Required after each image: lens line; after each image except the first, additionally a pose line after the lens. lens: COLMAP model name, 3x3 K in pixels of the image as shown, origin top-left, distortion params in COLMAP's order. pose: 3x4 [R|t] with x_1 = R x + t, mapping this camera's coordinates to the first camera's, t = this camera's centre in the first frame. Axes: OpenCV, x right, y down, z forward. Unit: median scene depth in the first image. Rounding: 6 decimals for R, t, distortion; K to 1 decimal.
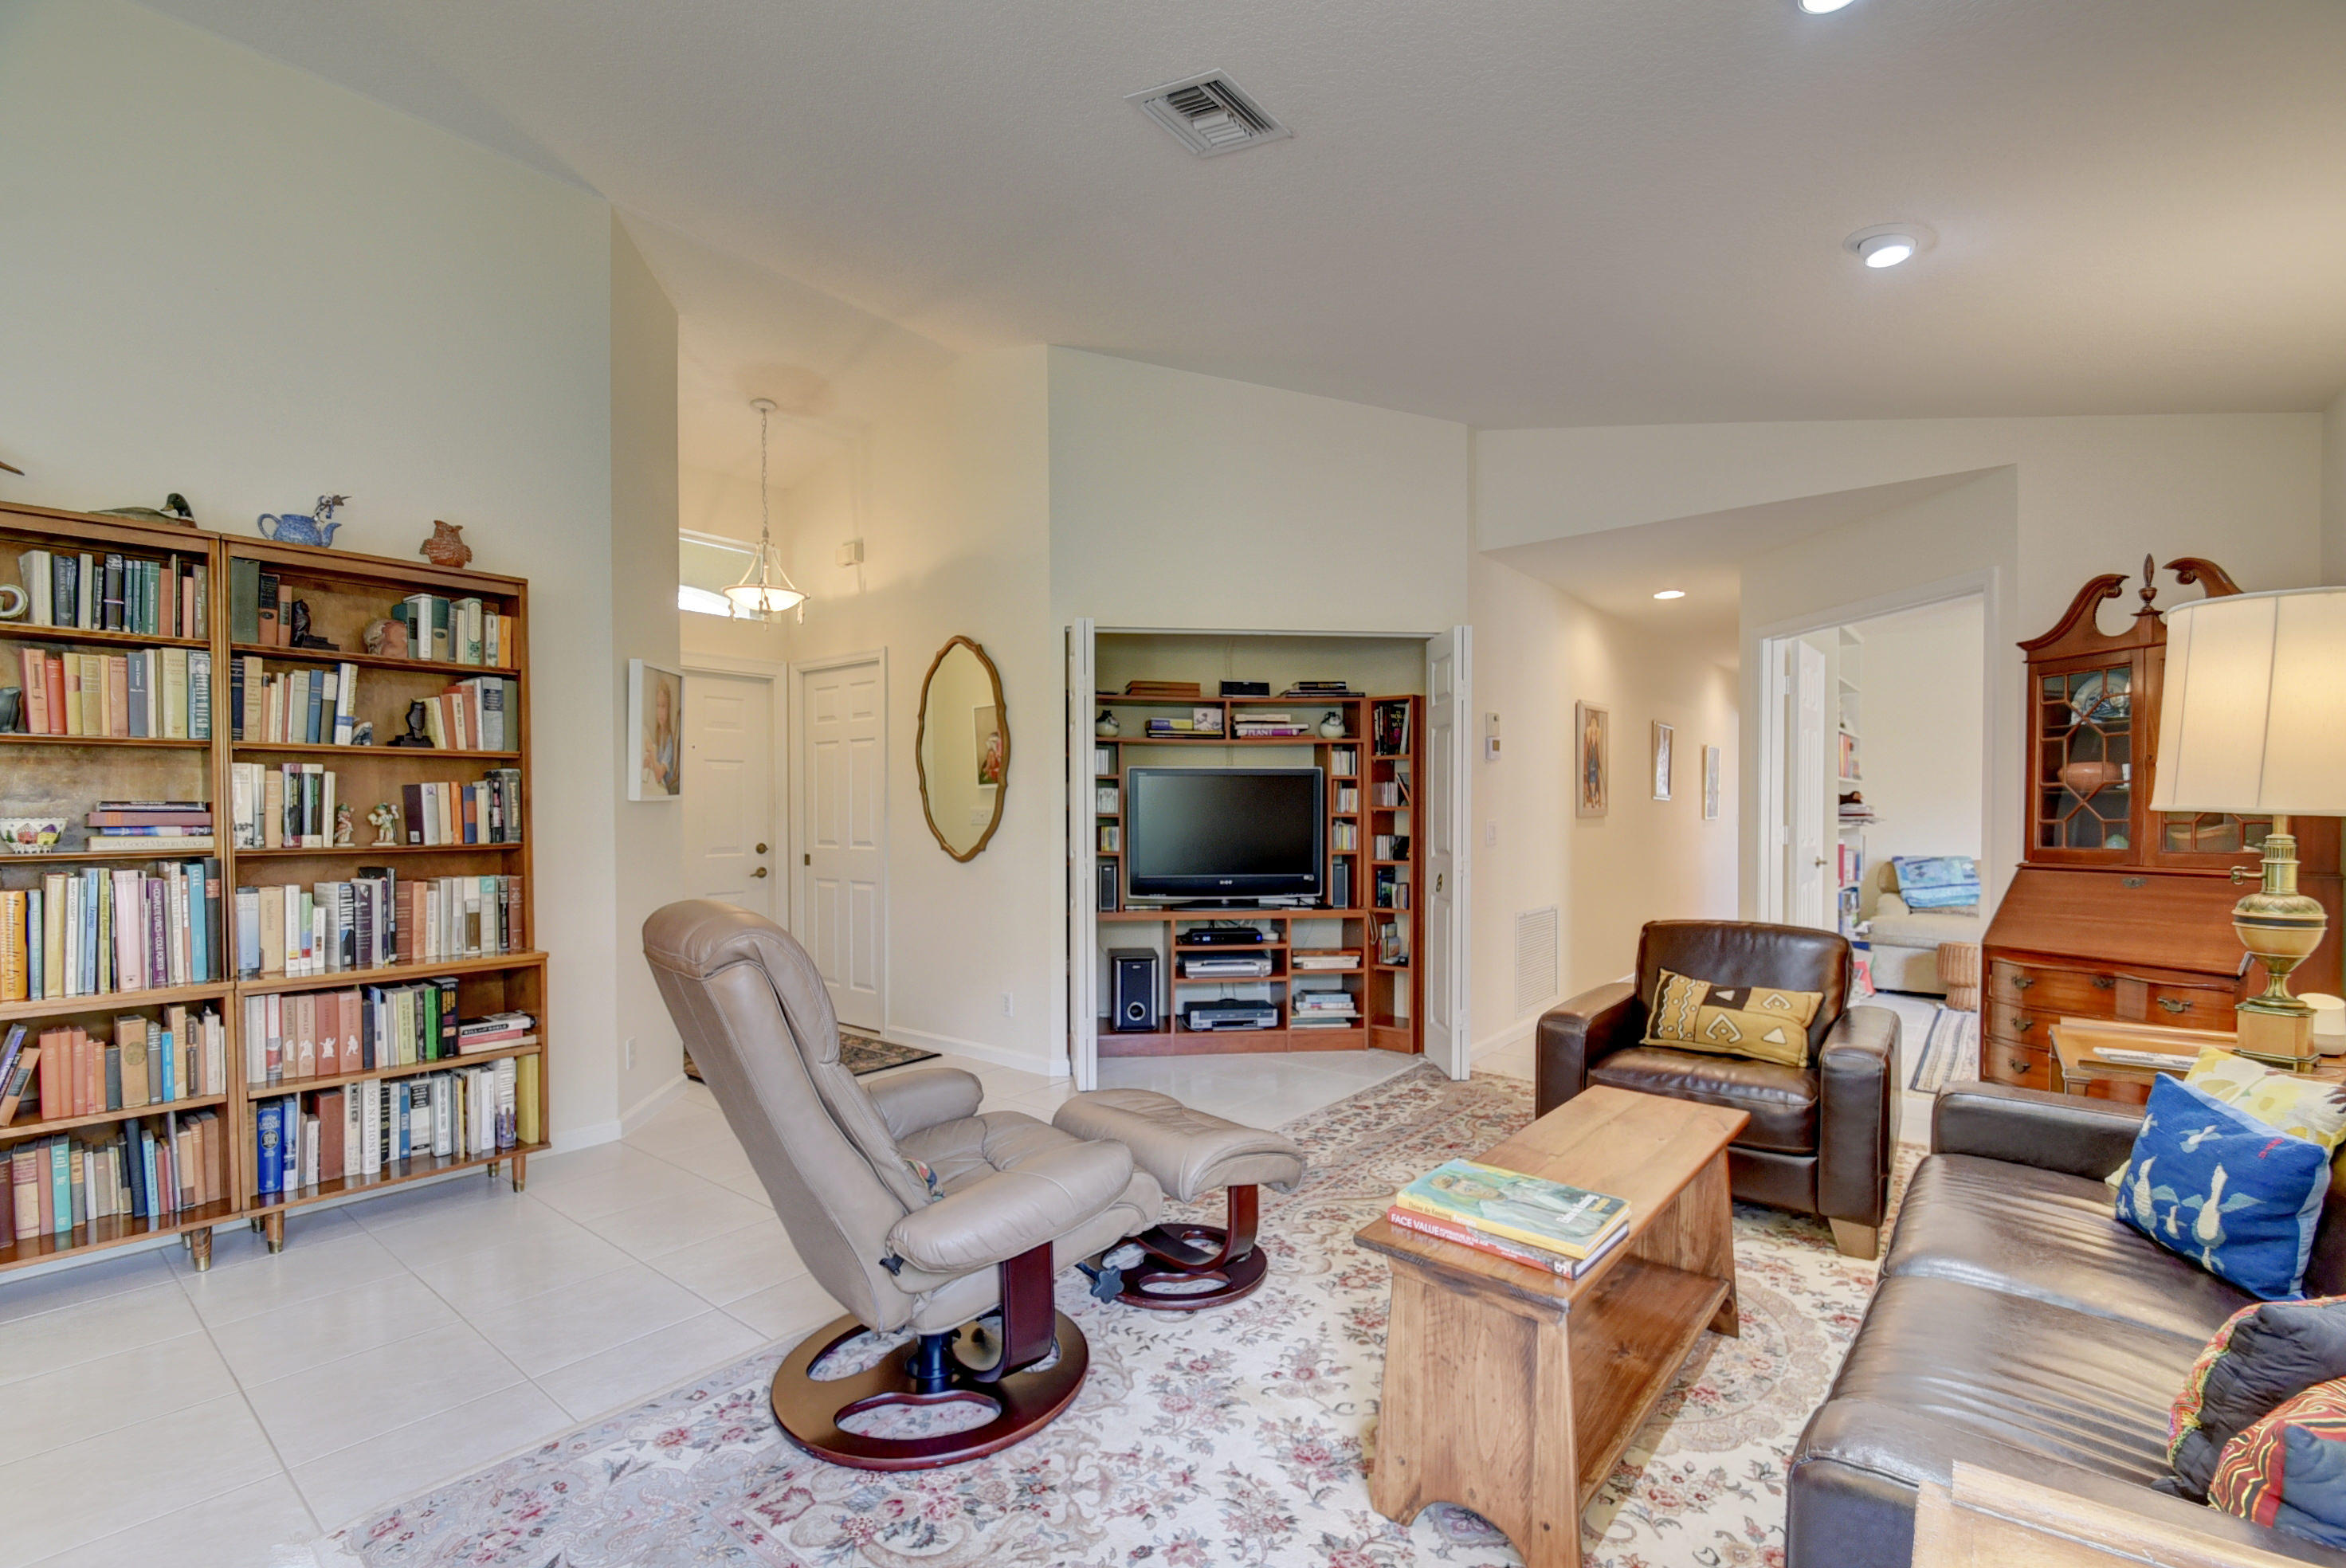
lens RADIAL K [[1035.9, 0, 1177.6], [0, 1035.9, 826.7], [0, 0, 1]] dist [0.021490, -0.022093]
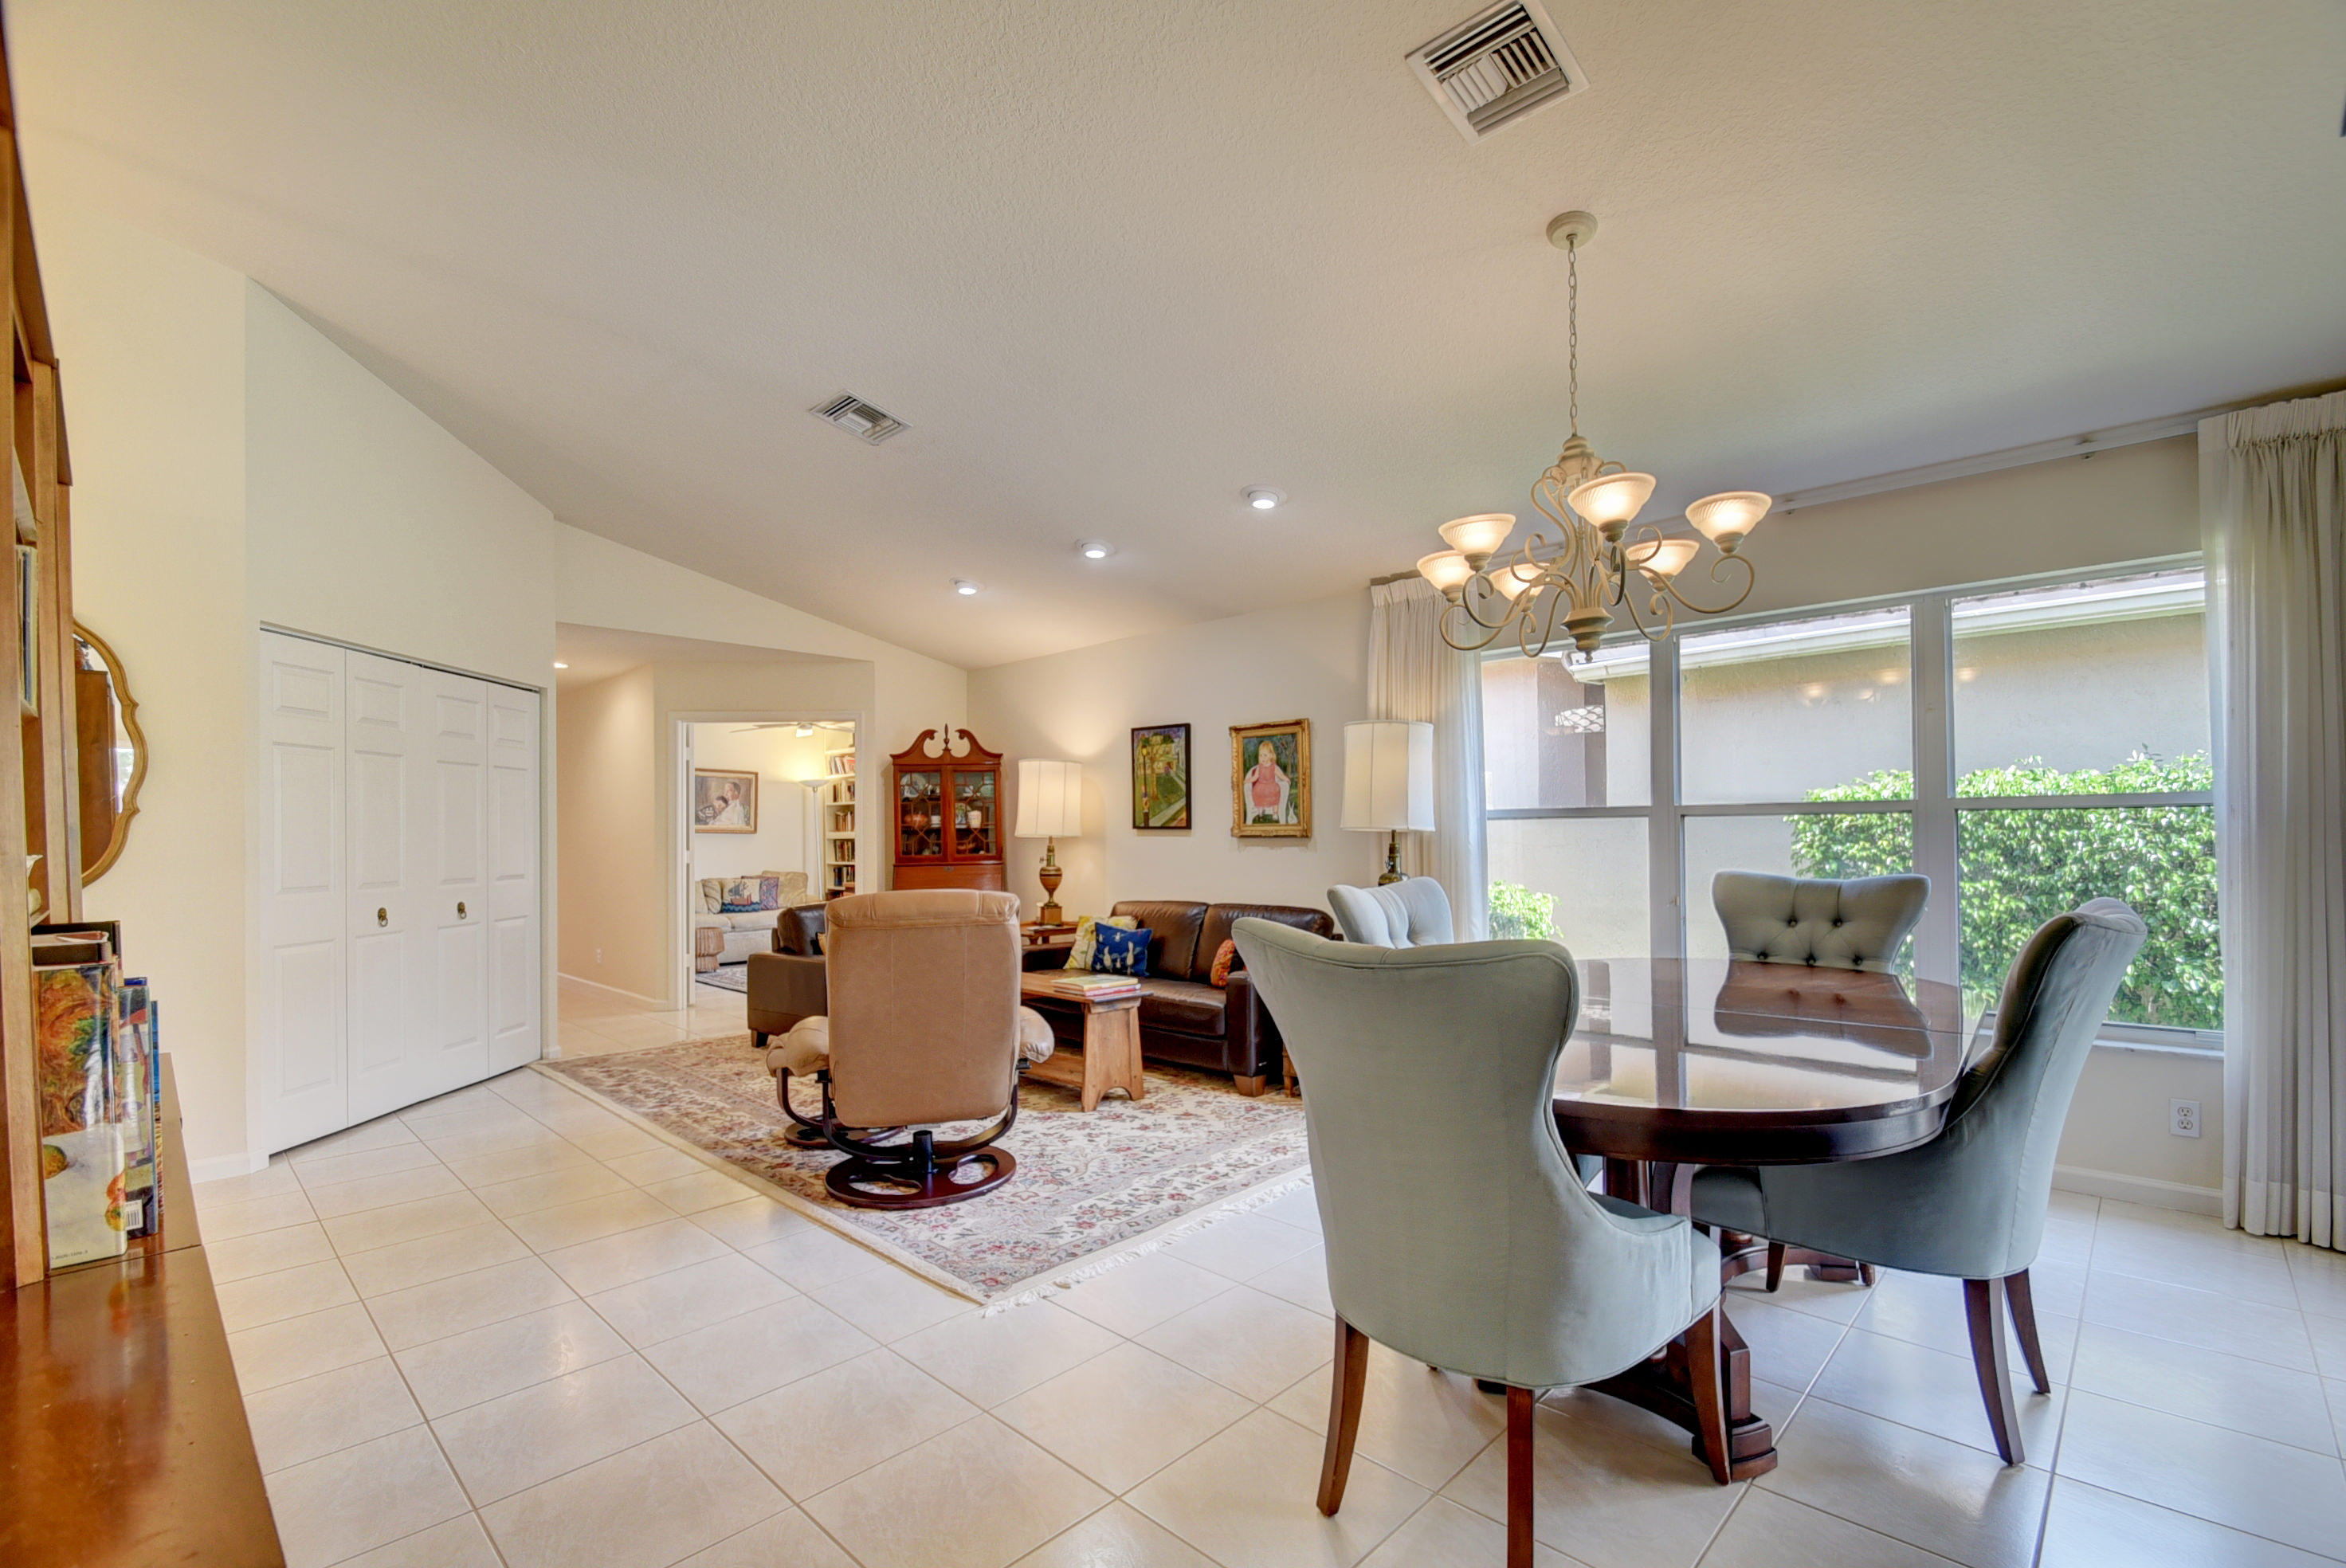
lens RADIAL K [[1035.9, 0, 1177.6], [0, 1035.9, 826.7], [0, 0, 1]] dist [0.021490, -0.022093]
pose [[0.092269, 0.008189, 0.995700, -1.273075], [0.024331, 0.999649, -0.010476, -0.001544], [-0.995437, 0.025193, 0.092038, 0.293810]]
